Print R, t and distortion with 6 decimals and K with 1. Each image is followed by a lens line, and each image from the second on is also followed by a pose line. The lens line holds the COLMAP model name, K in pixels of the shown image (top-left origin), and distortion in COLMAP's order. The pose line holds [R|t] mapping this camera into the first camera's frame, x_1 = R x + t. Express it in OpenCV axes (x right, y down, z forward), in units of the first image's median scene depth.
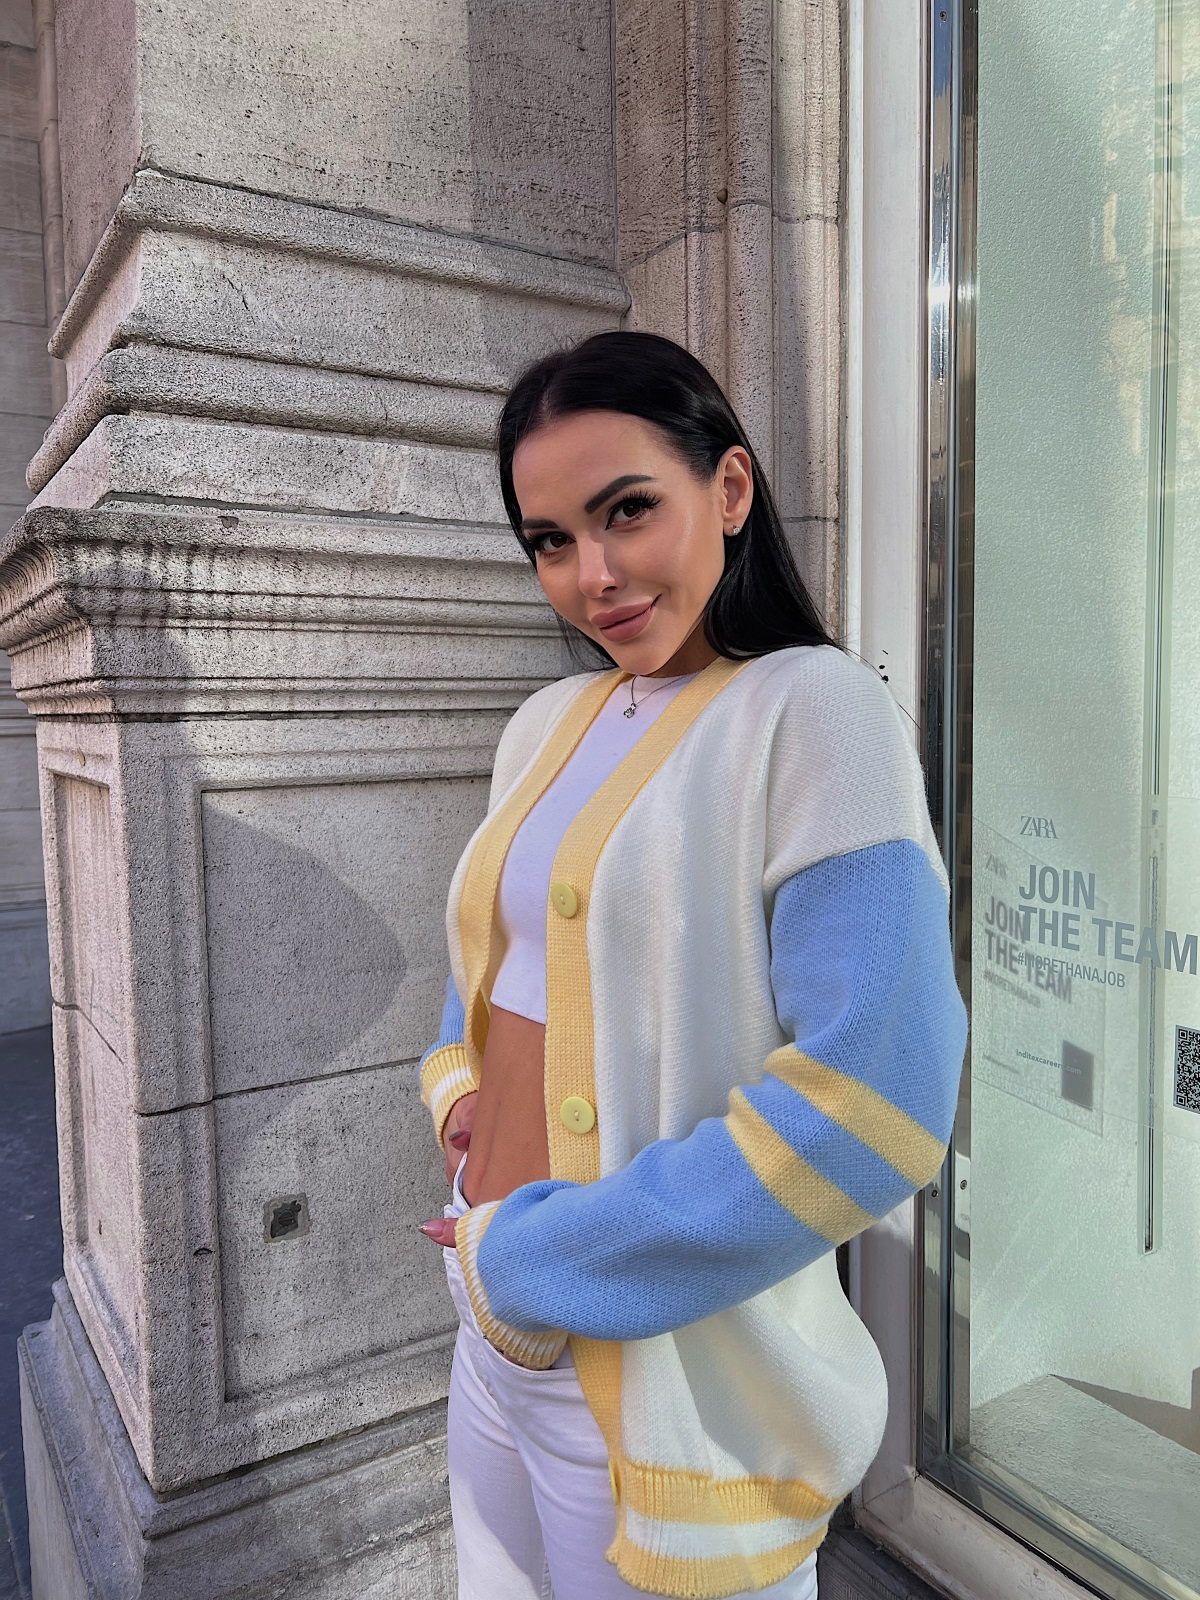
lens RADIAL K [[1197.2, 0, 599.7], [0, 1197.2, 752.1], [0, 0, 1]] dist [0.066283, -0.056678]
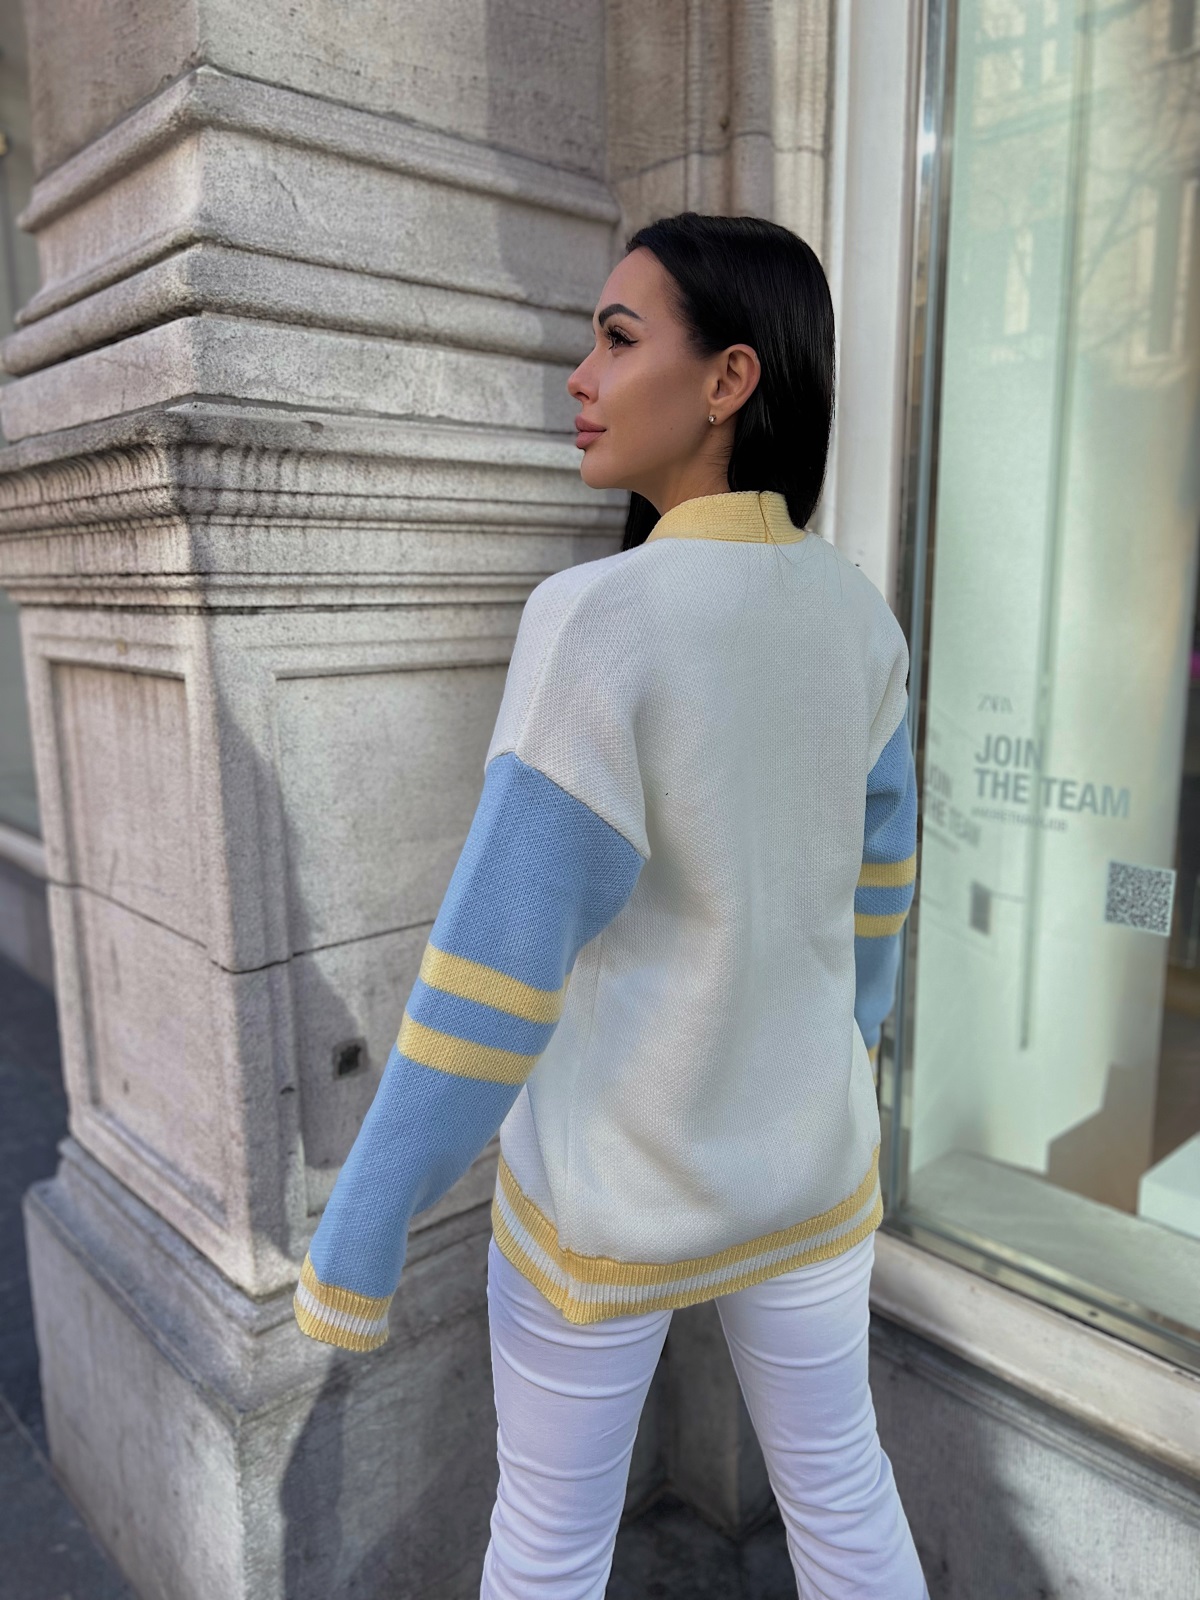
lens RADIAL K [[1197.2, 0, 599.7], [0, 1197.2, 752.1], [0, 0, 1]] dist [0.066283, -0.056678]
pose [[0.984674, -0.018560, 0.173415, -0.224079], [0.000808, 0.994796, 0.101880, -0.011595], [-0.174404, -0.100178, 0.979565, -0.107148]]
